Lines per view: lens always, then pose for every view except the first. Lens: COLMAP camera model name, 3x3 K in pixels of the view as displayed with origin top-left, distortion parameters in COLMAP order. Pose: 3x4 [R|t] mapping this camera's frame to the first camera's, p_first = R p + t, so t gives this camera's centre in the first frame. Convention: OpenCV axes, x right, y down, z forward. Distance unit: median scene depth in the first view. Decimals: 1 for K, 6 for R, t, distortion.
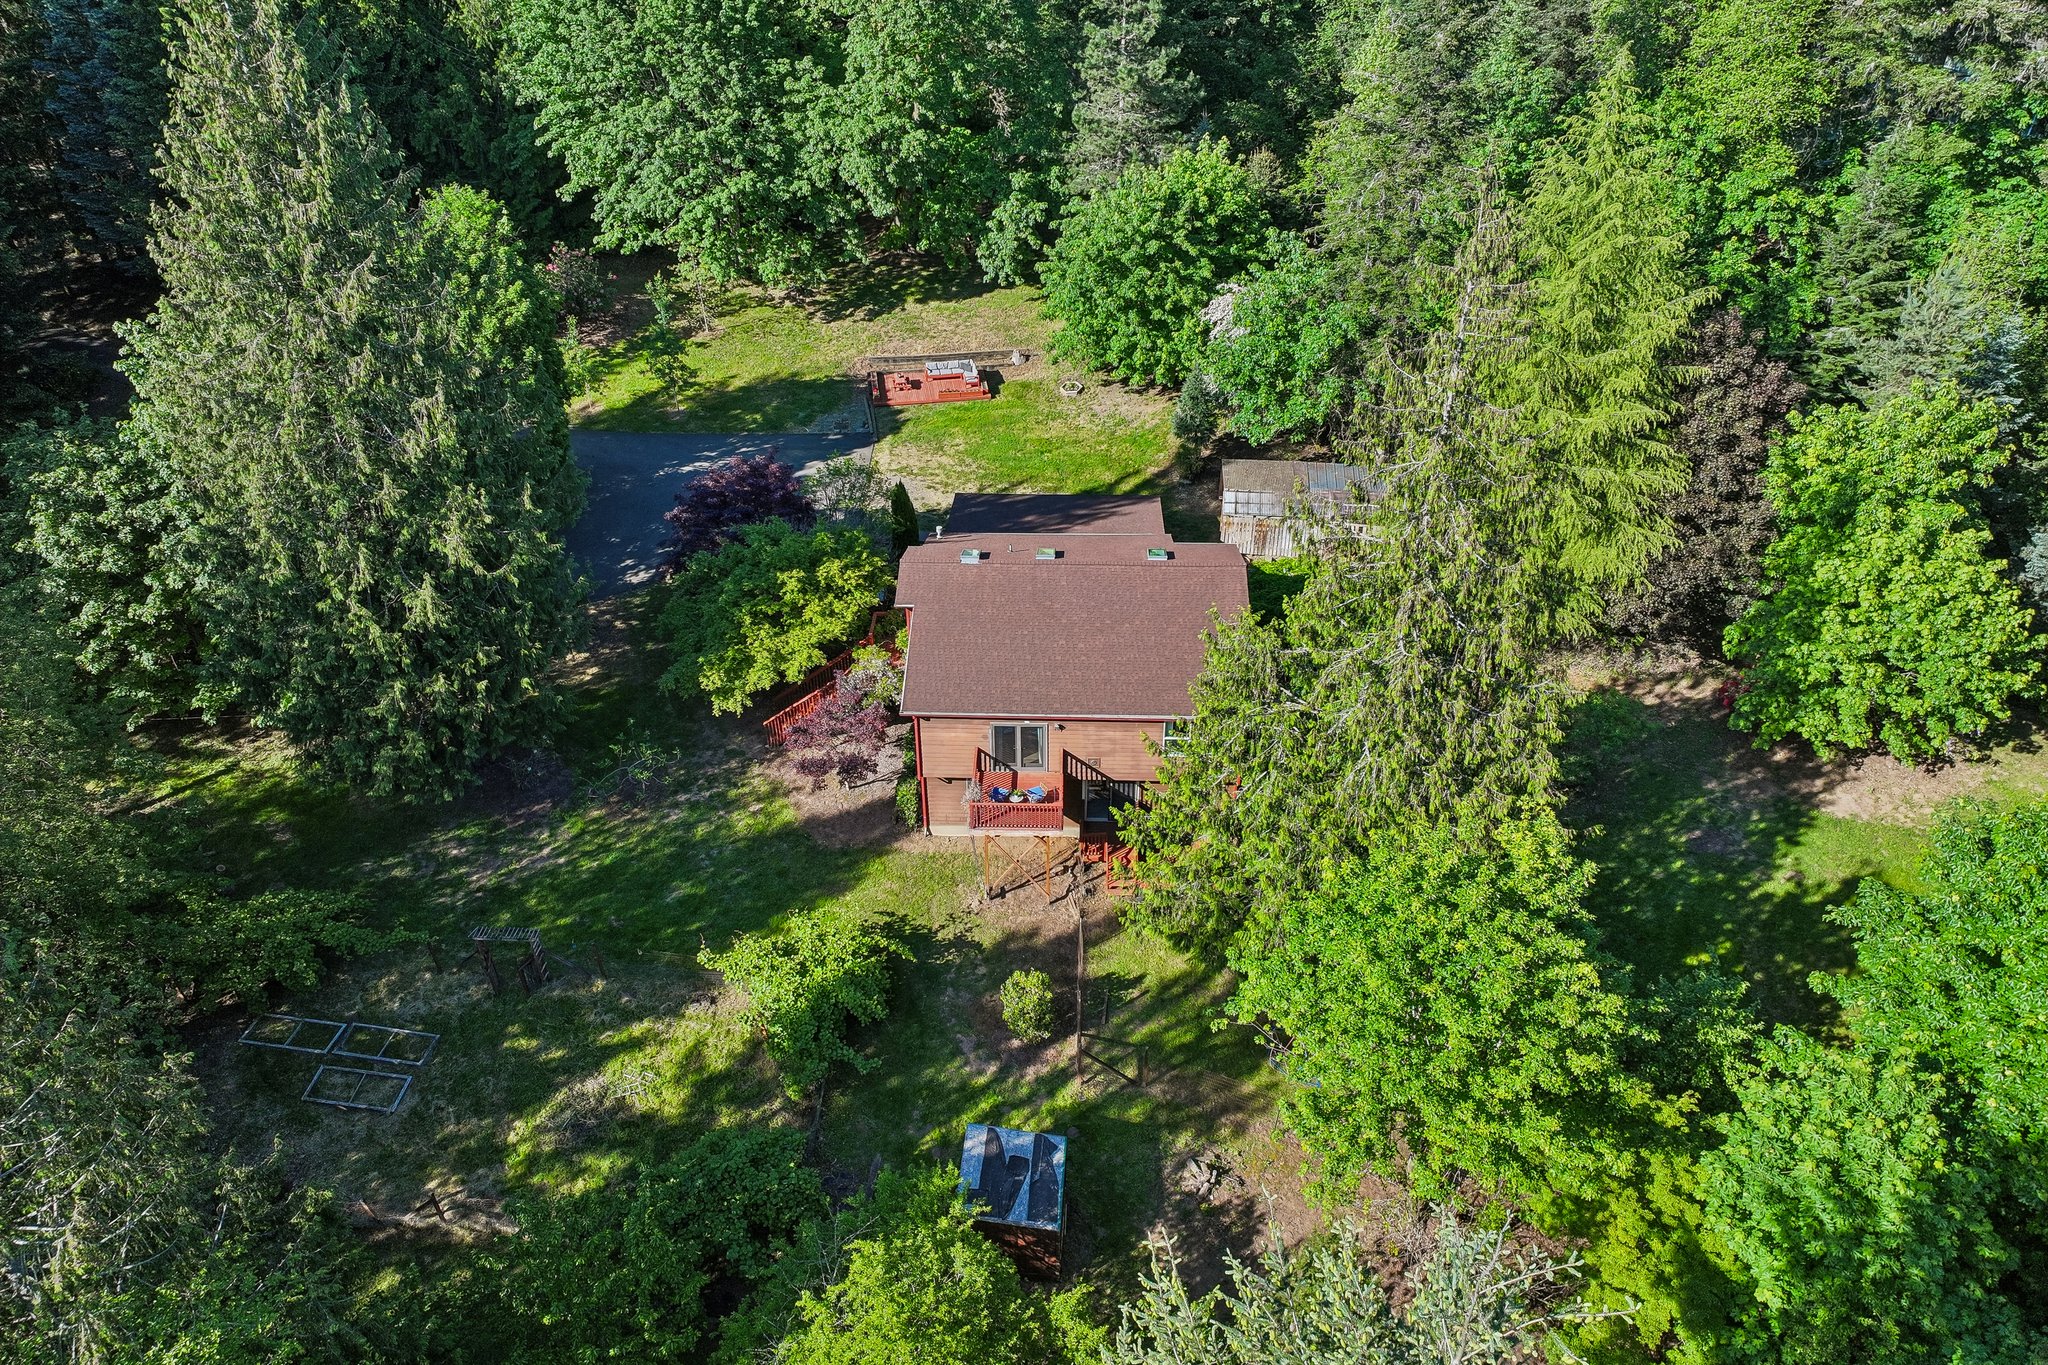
lens RADIAL K [[1441.2, 0, 1024.0], [0, 1441.2, 682.5], [0, 0, 1]] dist [-0.004950, 0.023032]
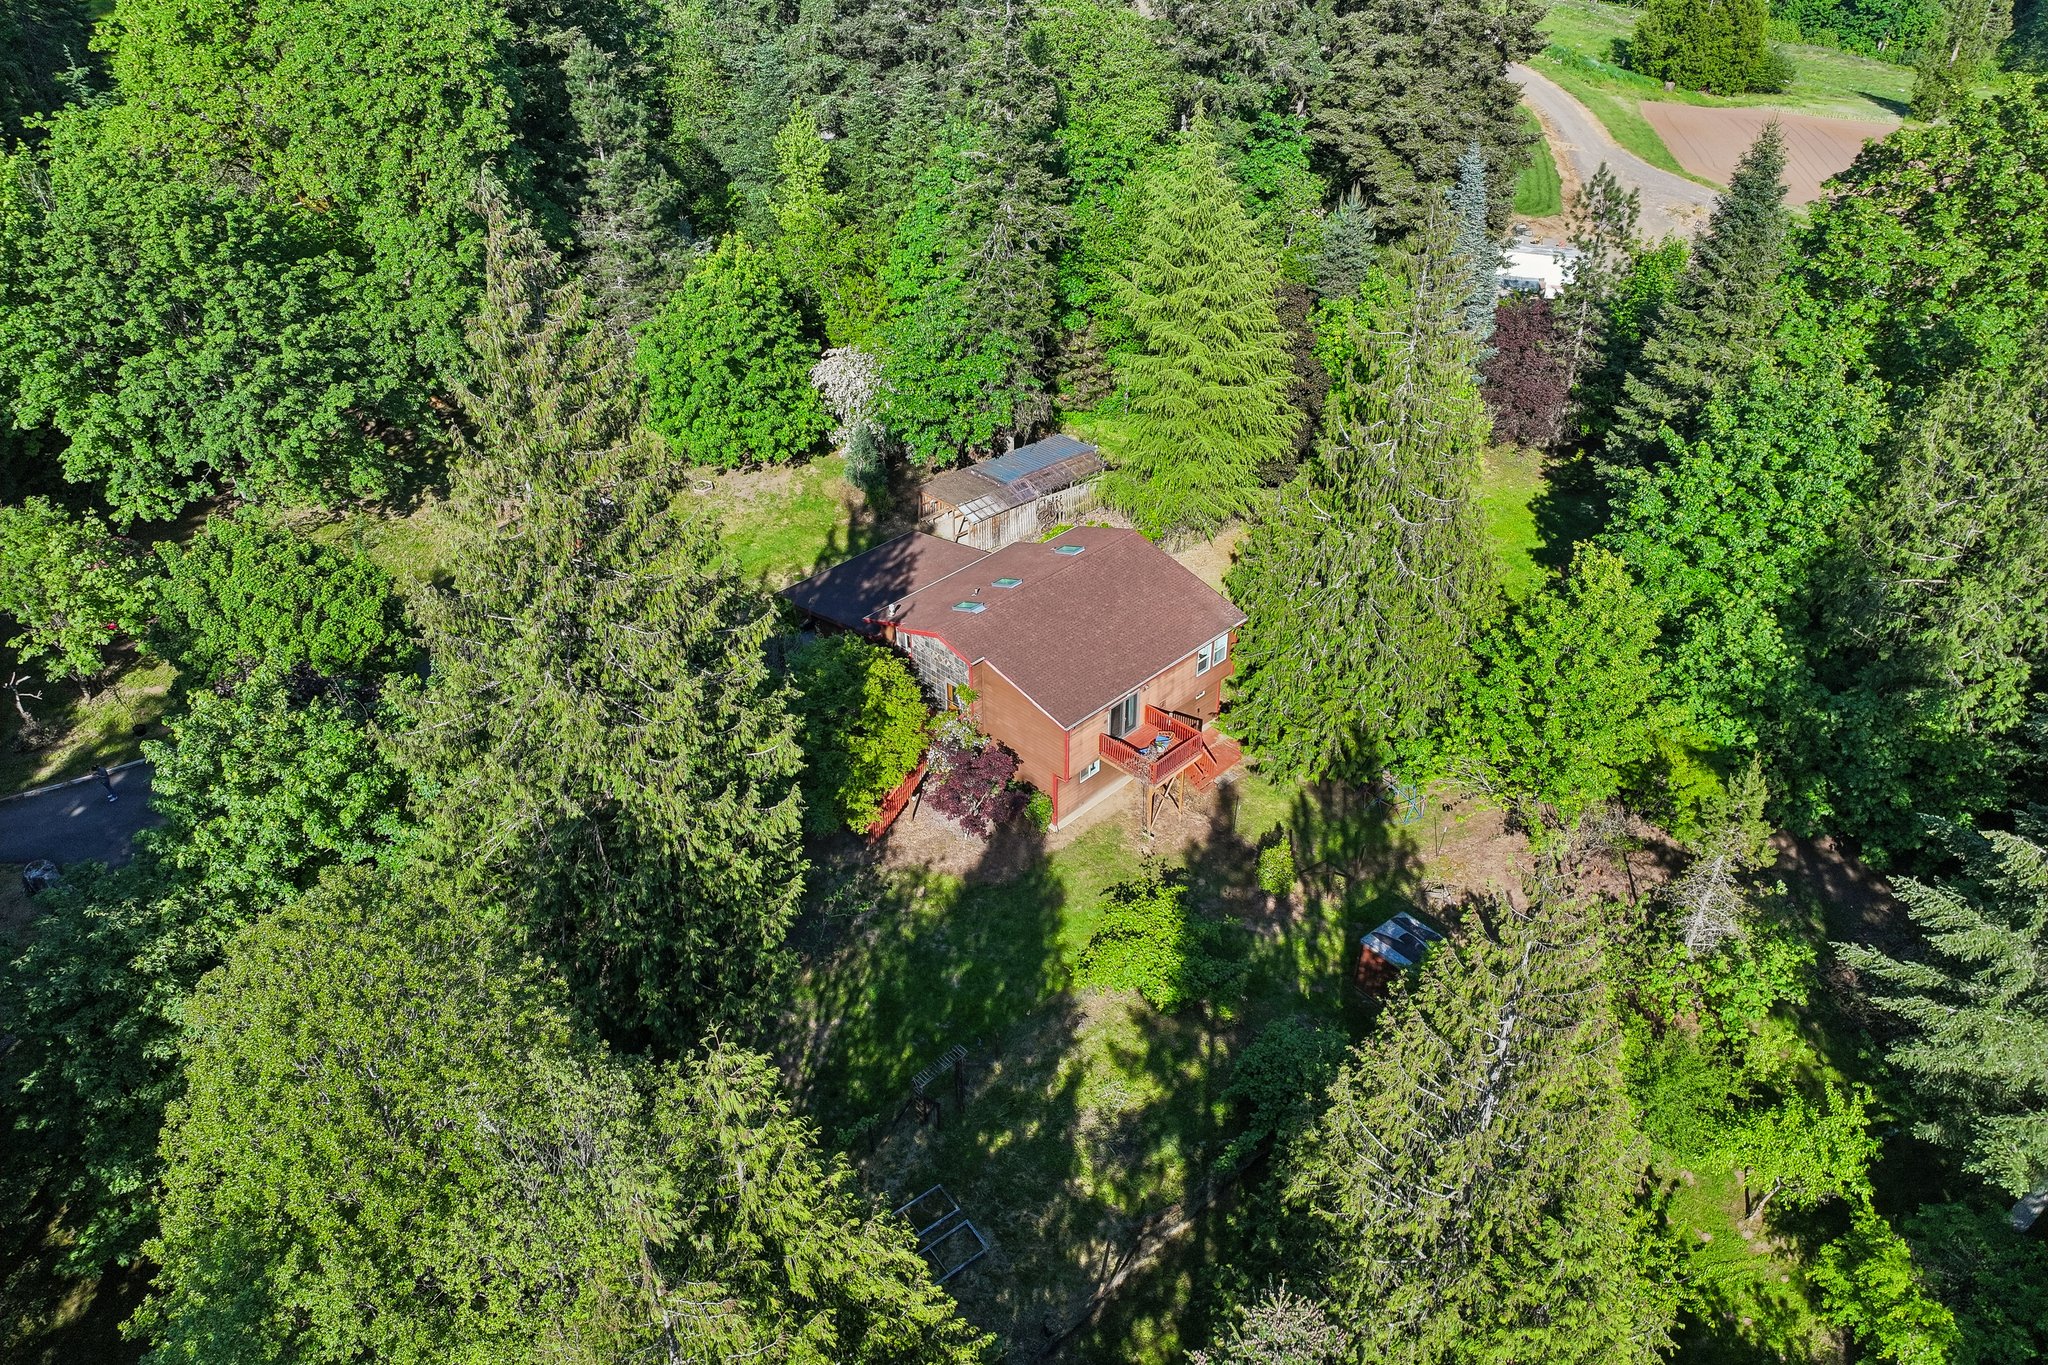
lens RADIAL K [[1435.4, 0, 1024.0], [0, 1435.4, 682.5], [0, 0, 1]] dist [0.004546, 0.007391]
pose [[0.669742, -0.409135, 0.619721, -0.753764], [0.418058, 0.897459, 0.140694, -0.179568], [-0.613737, 0.164851, 0.772108, 0.080011]]
